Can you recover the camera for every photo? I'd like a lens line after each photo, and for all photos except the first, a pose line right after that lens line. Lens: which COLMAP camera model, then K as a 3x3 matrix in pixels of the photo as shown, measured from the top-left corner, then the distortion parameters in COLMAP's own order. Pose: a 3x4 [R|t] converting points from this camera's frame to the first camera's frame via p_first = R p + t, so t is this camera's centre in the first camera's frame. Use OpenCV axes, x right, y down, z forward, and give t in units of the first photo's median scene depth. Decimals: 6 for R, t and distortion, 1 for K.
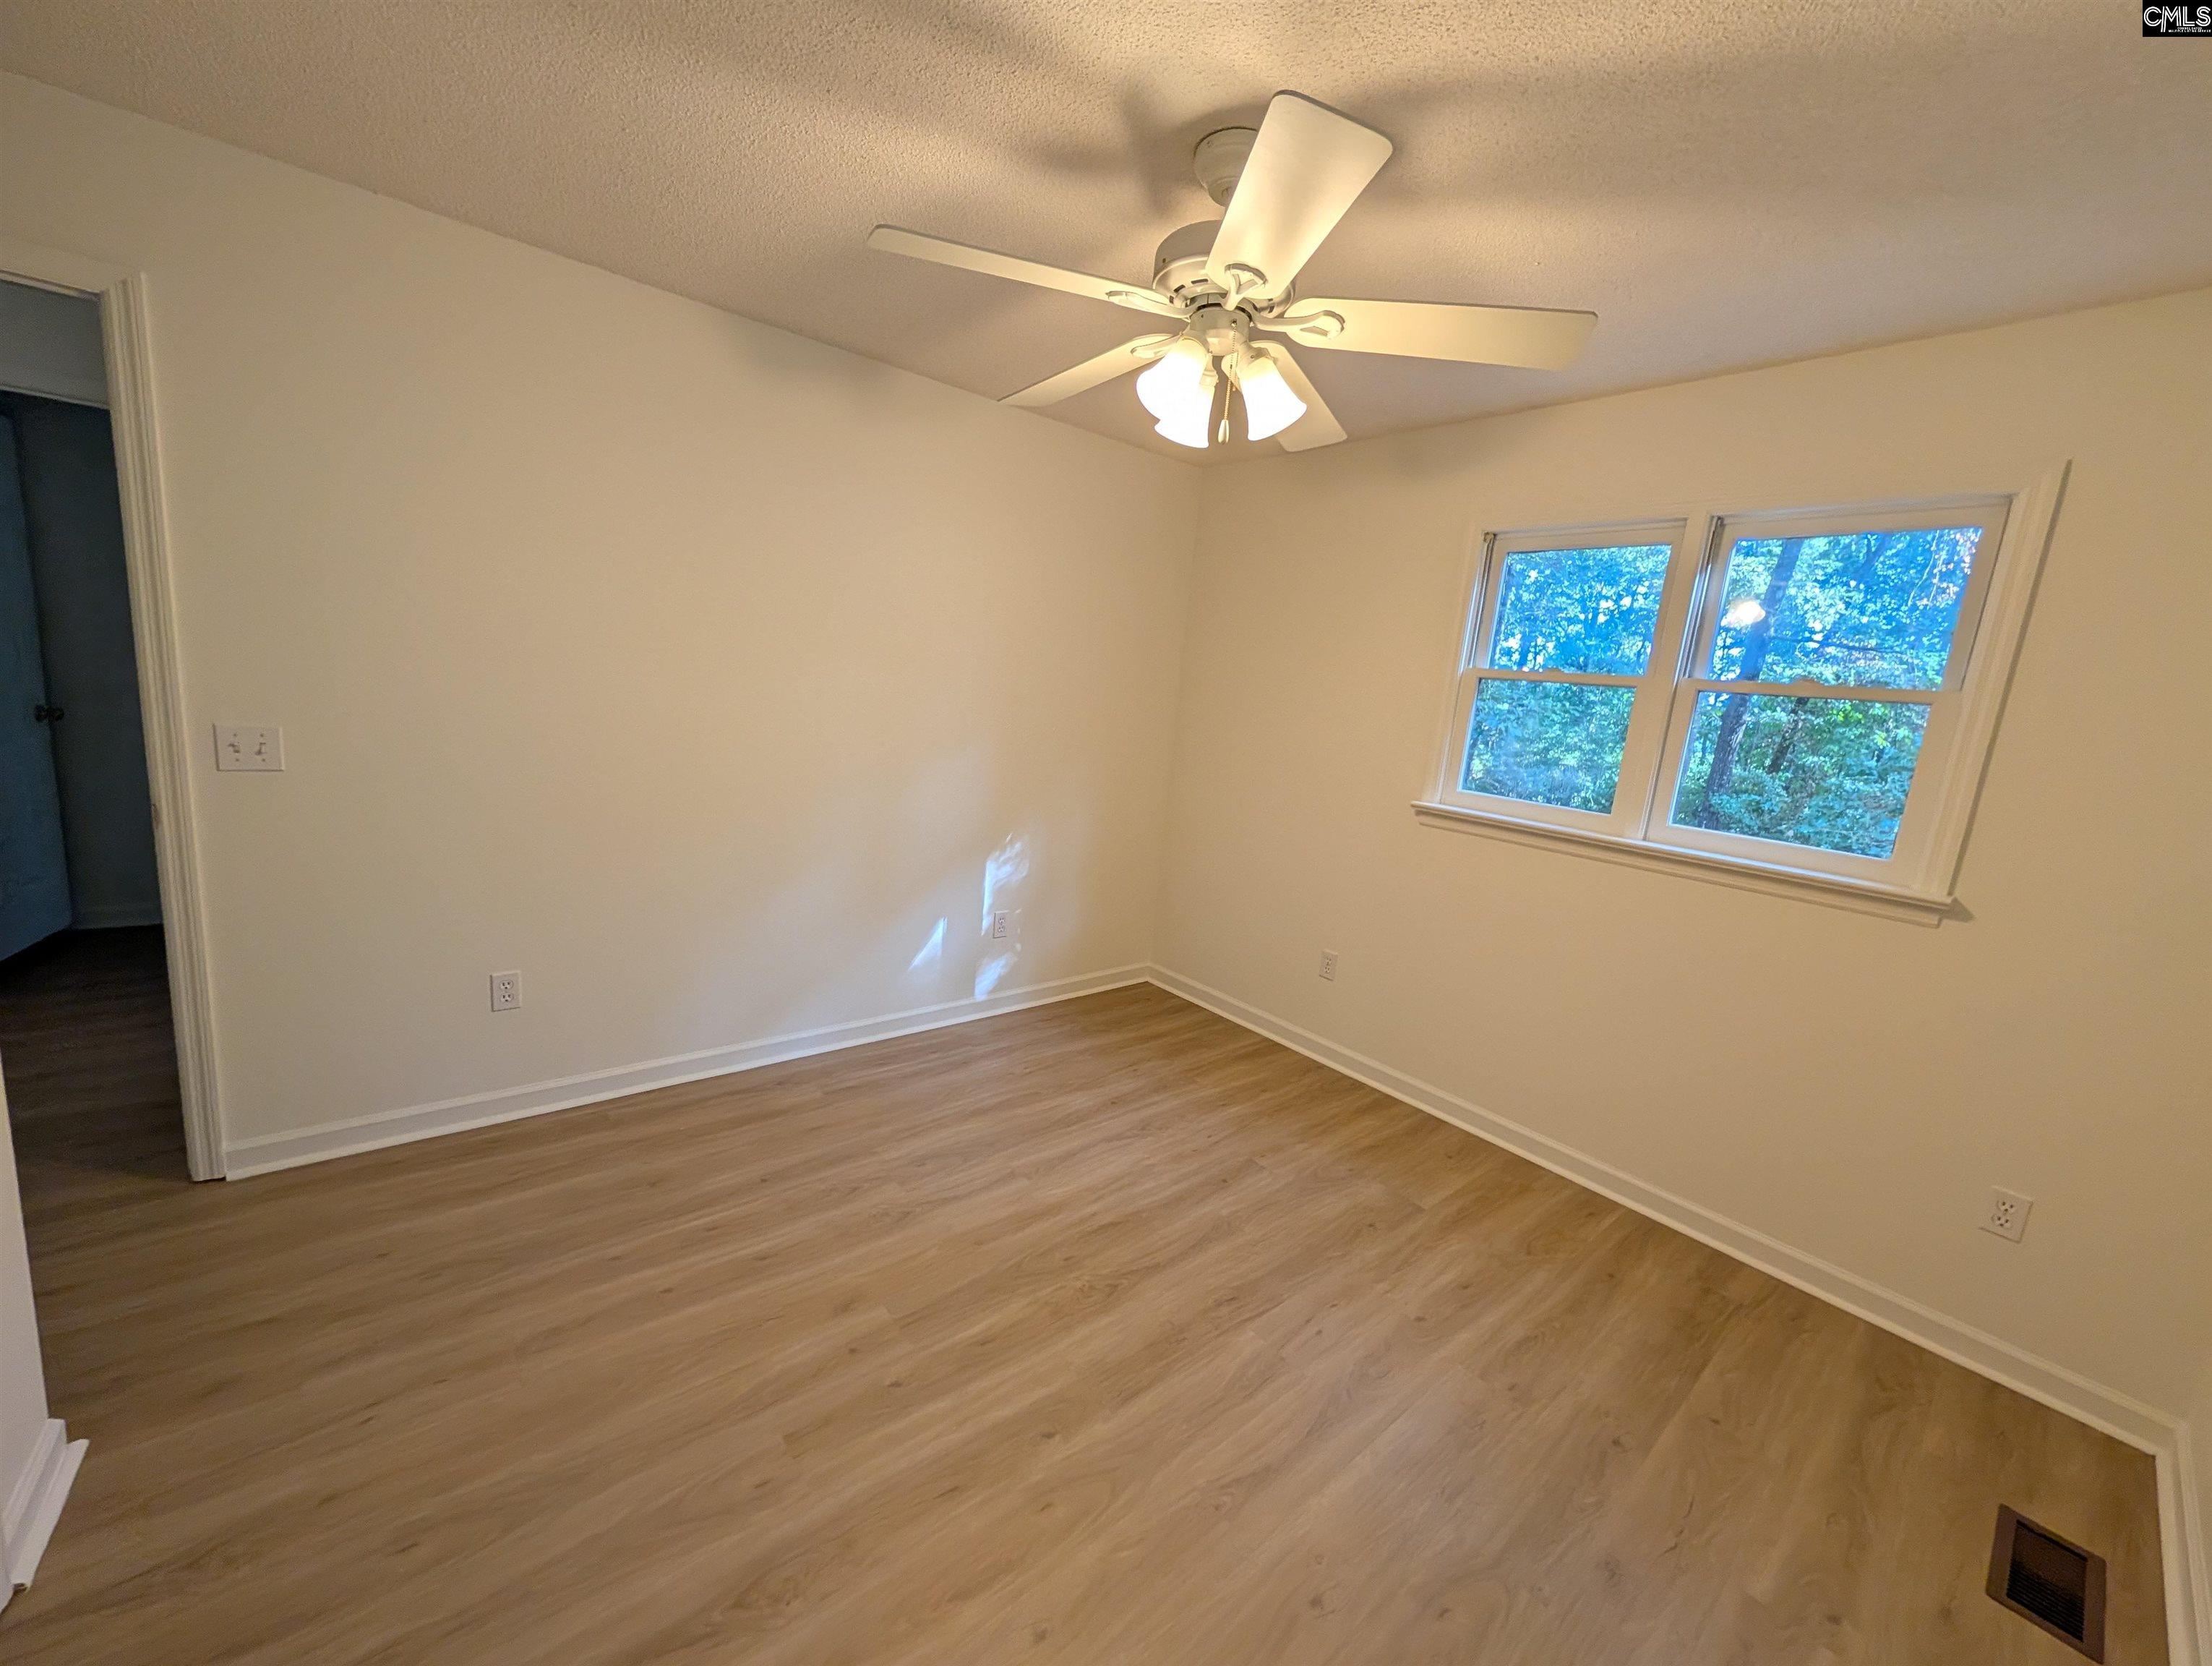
lens RADIAL K [[851.5, 0, 1106.0], [0, 851.5, 833.0], [0, 0, 1]] dist [-0.001134, 0.000350]
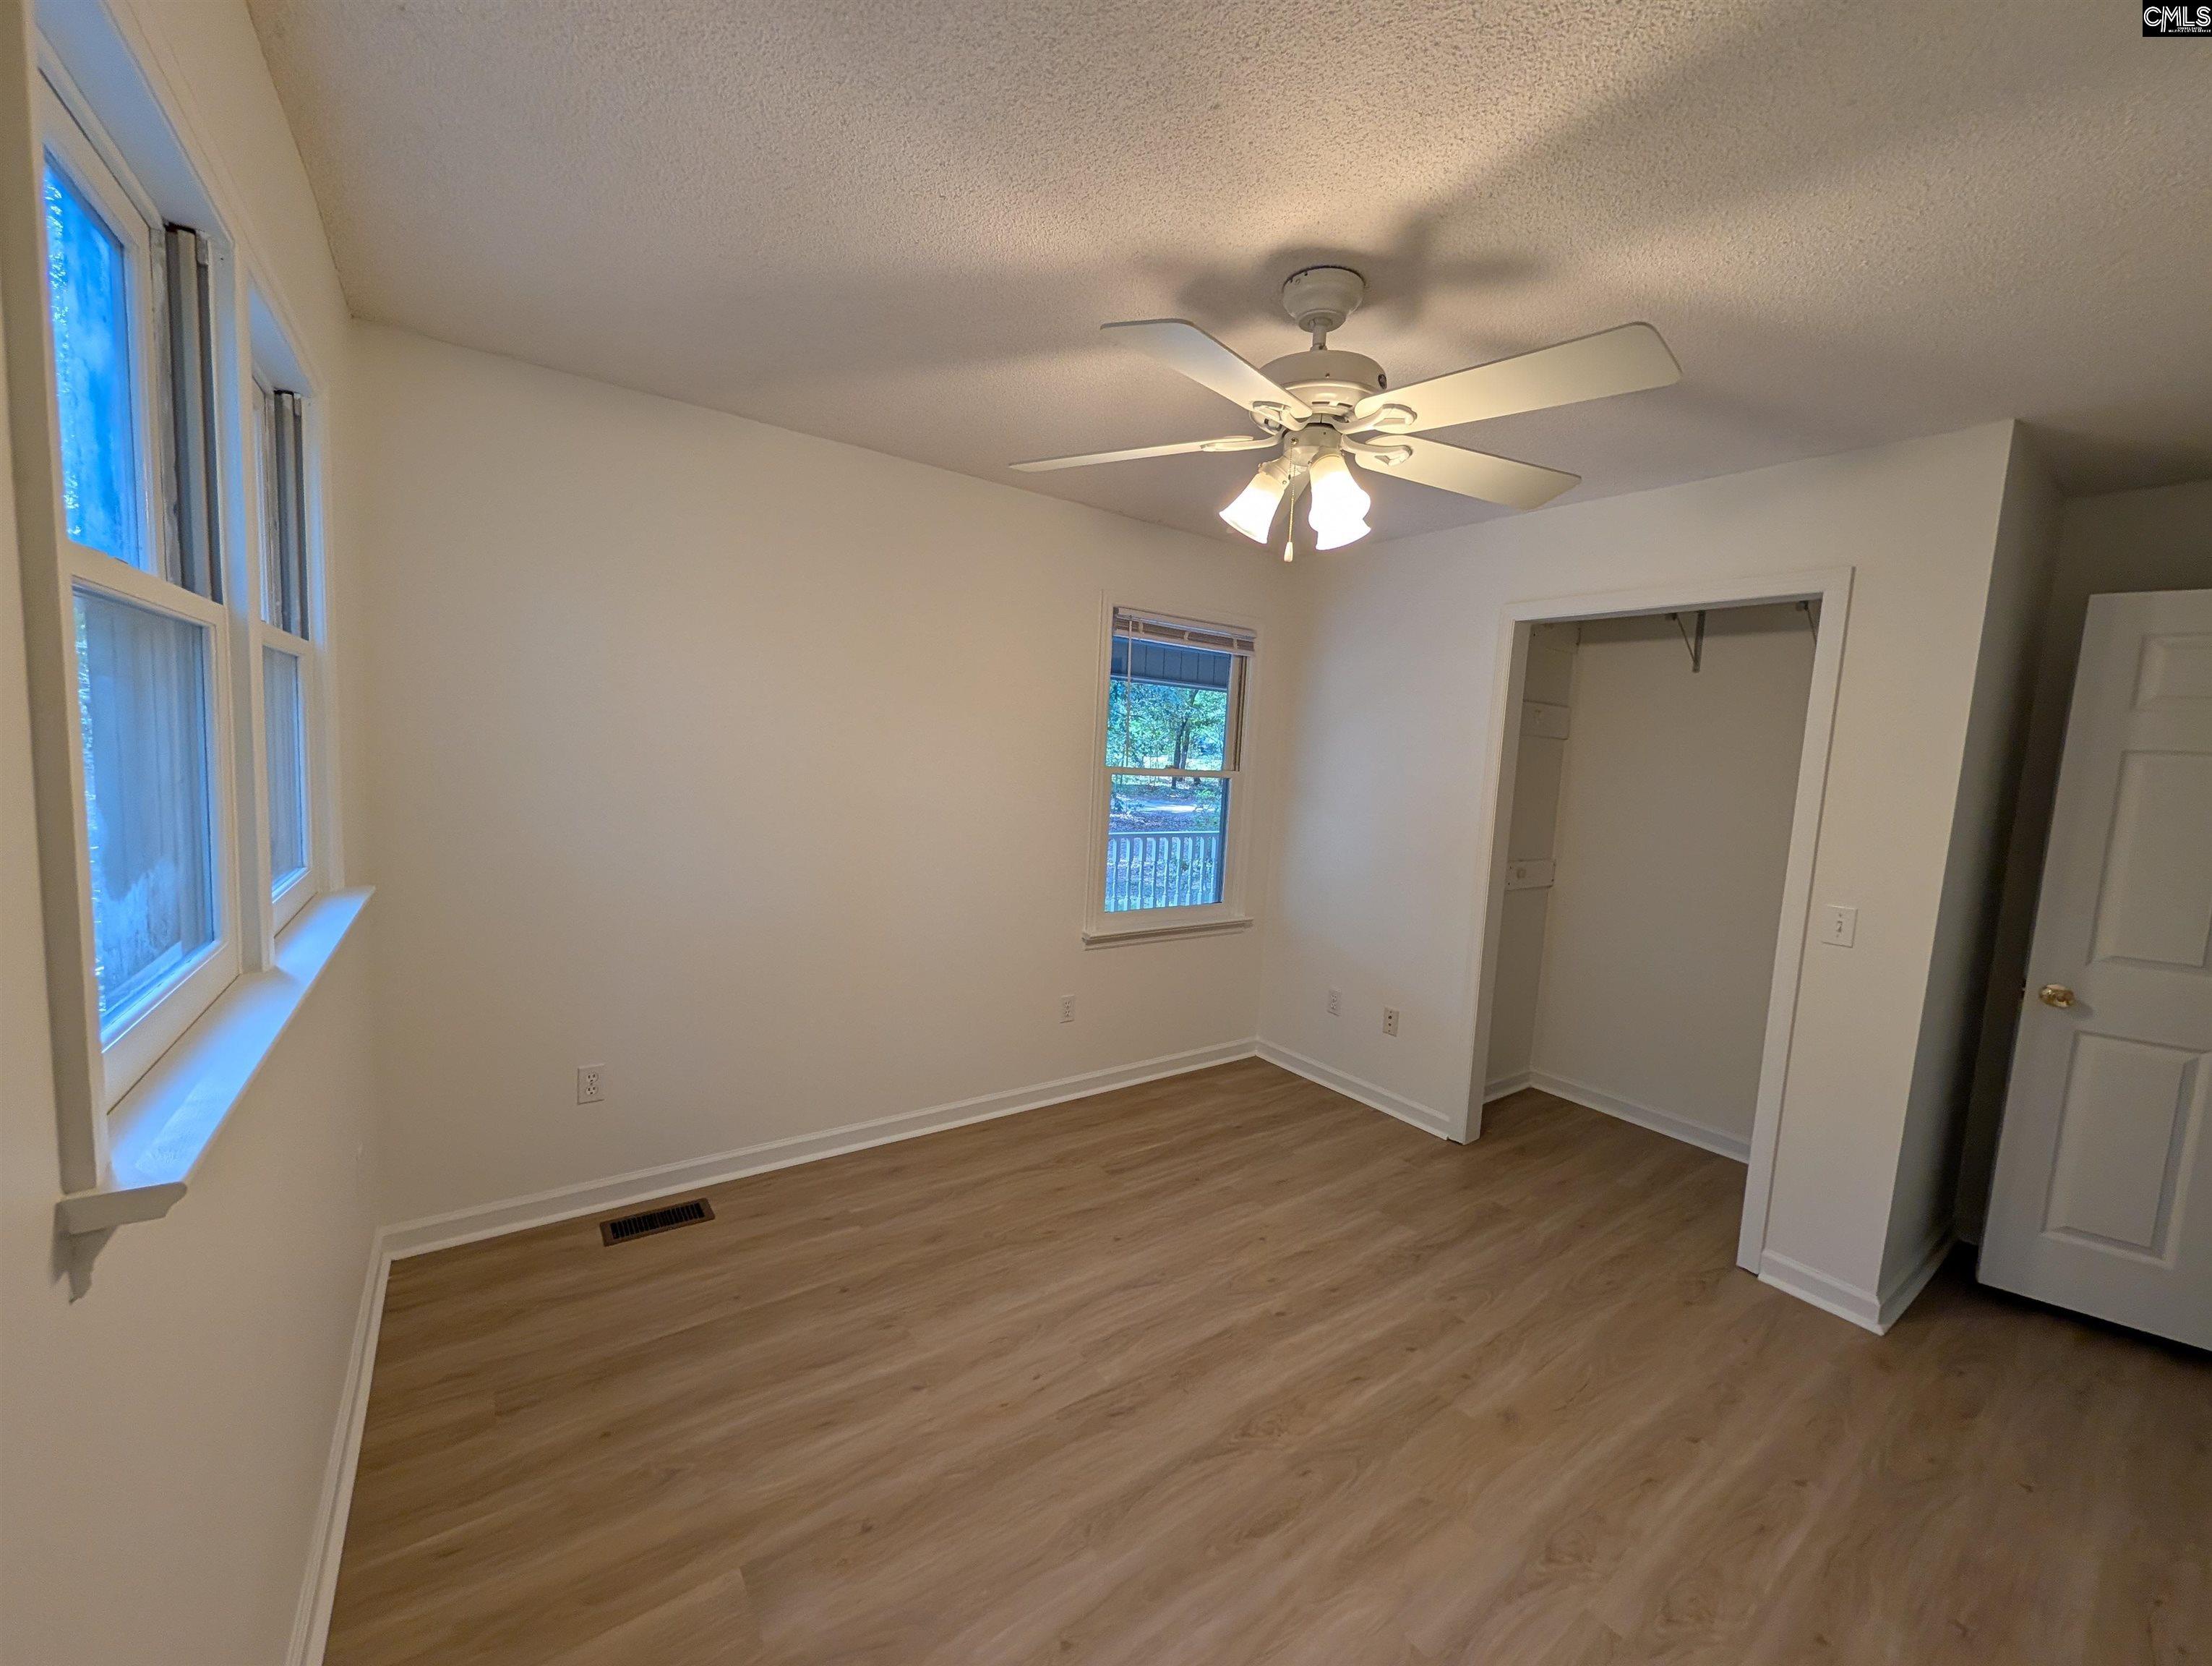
lens RADIAL K [[851.5, 0, 1106.0], [0, 851.5, 833.0], [0, 0, 1]] dist [-0.001134, 0.000350]
pose [[-0.987011, -0.149982, 0.057575, 0.199096], [-0.128449, 0.951983, 0.277900, -0.306011], [-0.096490, 0.266895, -0.958883, 1.711671]]
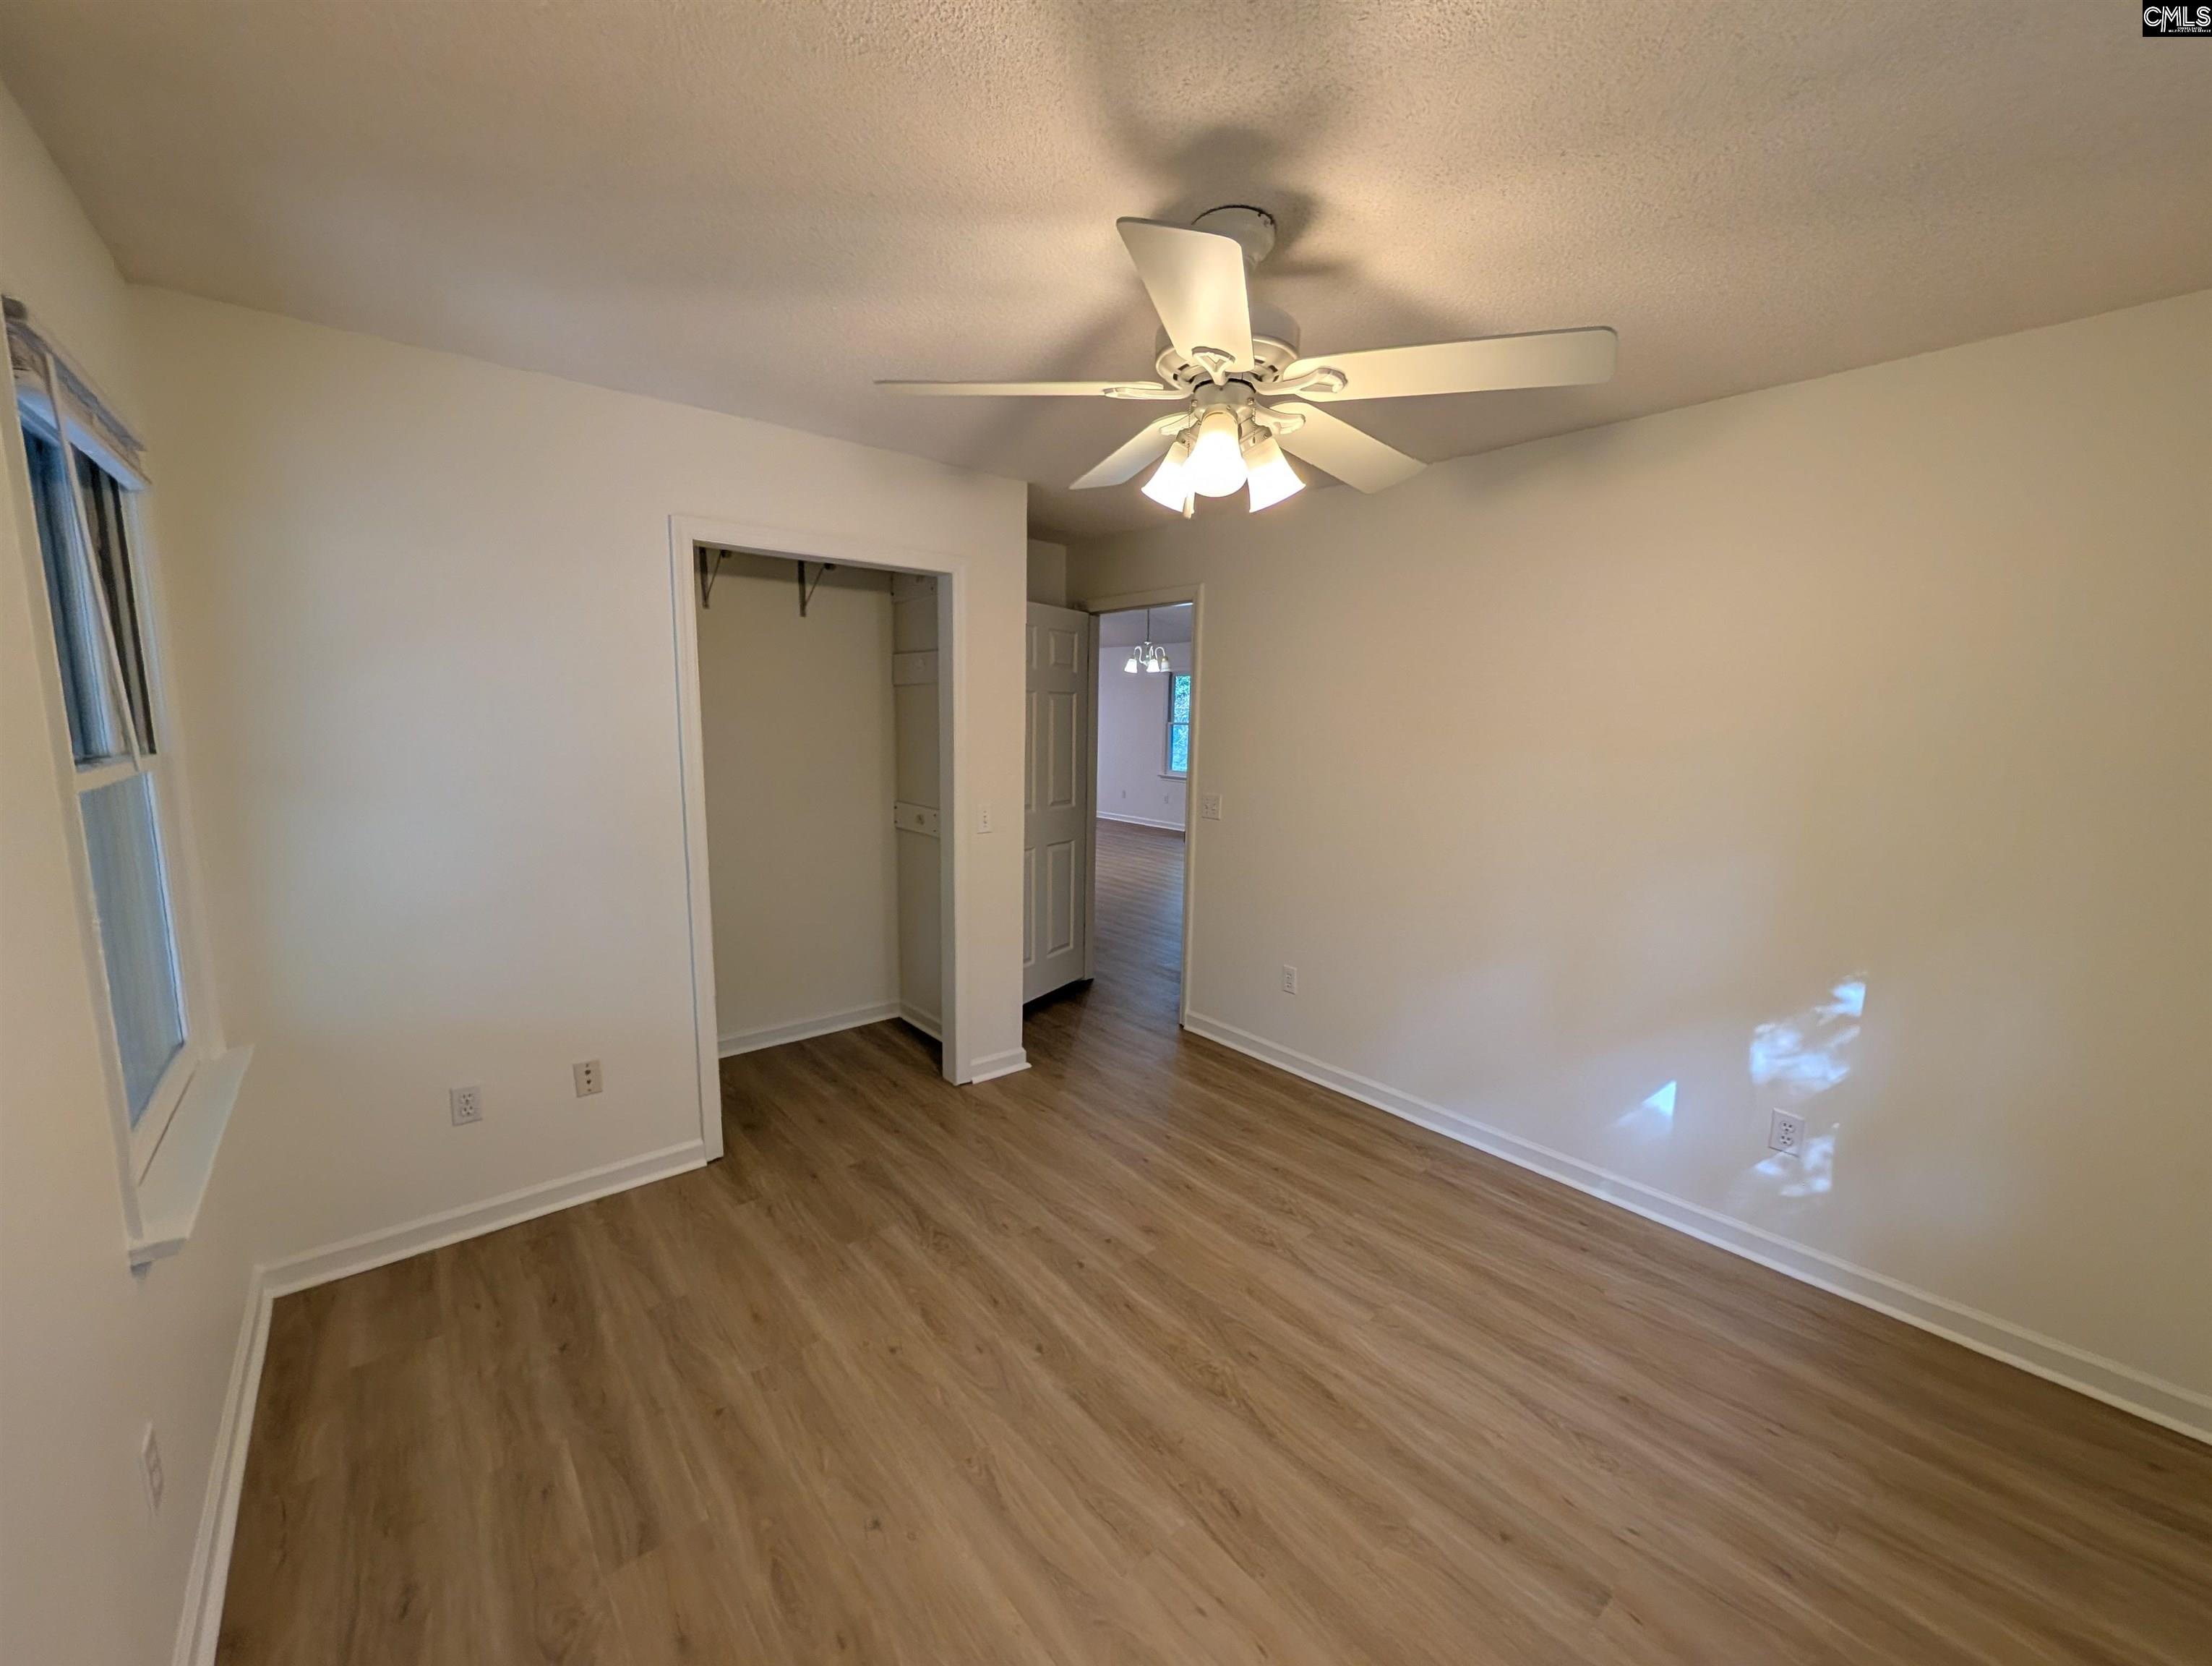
lens RADIAL K [[851.5, 0, 1106.0], [0, 851.5, 833.0], [0, 0, 1]] dist [-0.001134, 0.000350]
pose [[0.004473, 0.051553, -0.998660, 0.909980], [-0.192040, 0.980126, 0.049736, -0.091205], [0.981377, 0.191561, 0.014284, 0.744642]]
